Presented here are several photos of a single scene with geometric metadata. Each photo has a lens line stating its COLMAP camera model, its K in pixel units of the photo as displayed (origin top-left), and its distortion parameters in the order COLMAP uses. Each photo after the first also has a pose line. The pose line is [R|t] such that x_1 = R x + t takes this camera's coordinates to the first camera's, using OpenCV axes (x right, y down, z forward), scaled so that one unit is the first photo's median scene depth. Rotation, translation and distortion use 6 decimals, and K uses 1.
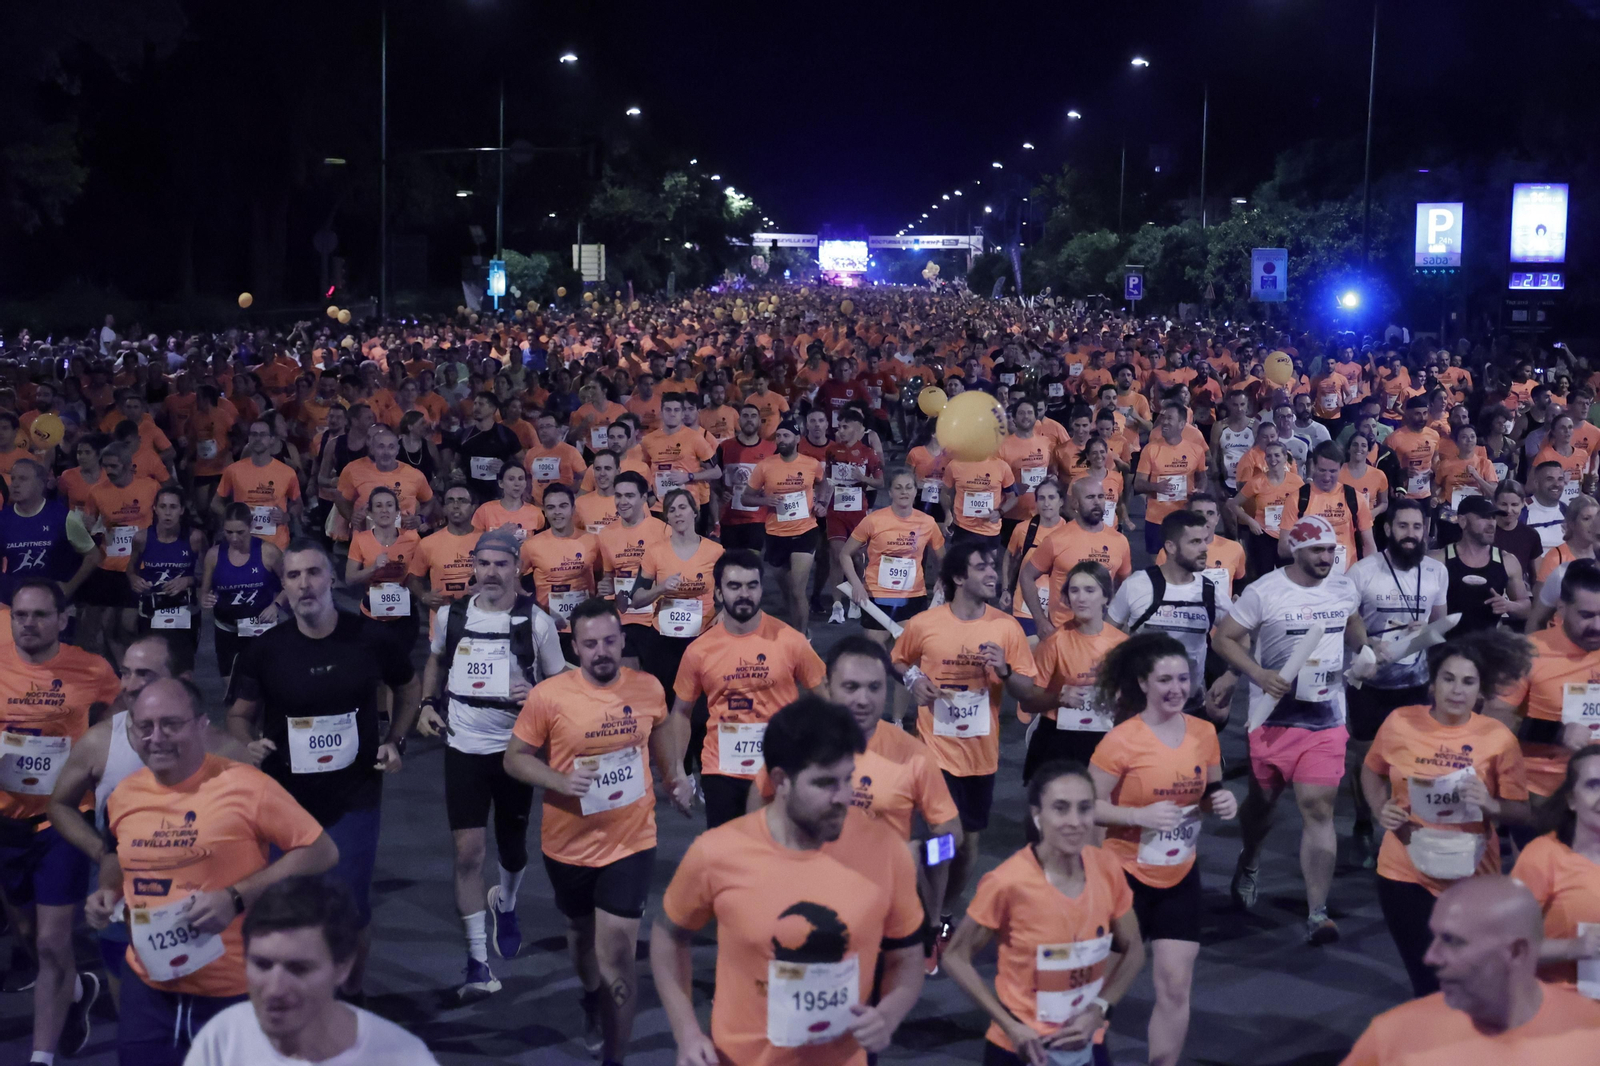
lens RADIAL K [[1318.1, 0, 823.6], [0, 1318.1, 535.0], [0, 0, 1]] dist [0.014434, 0.003698]
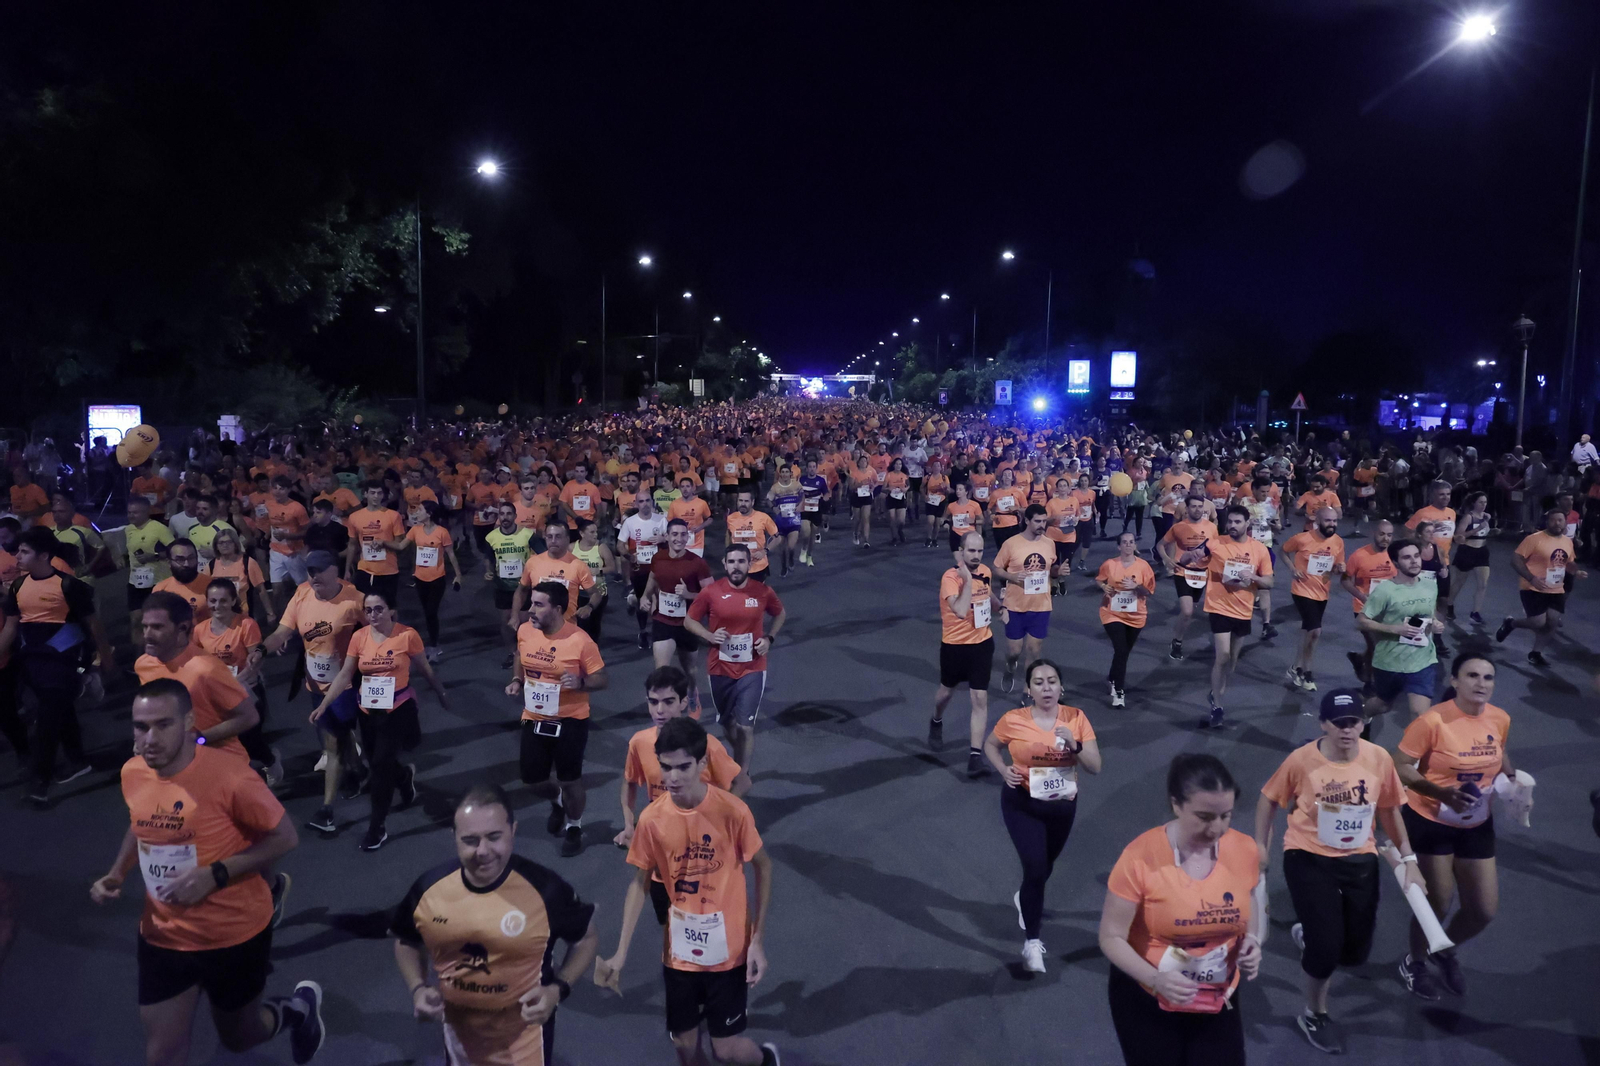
lens RADIAL K [[1334.8, 0, 827.3], [0, 1334.8, 509.1], [0, 0, 1]] dist [0.025405, 0.003522]
pose [[0.999971, -0.003725, 0.006679, 0.024895], [0.003746, 0.999988, -0.003135, 0.004908], [-0.006667, 0.003160, 0.999973, -1.238944]]
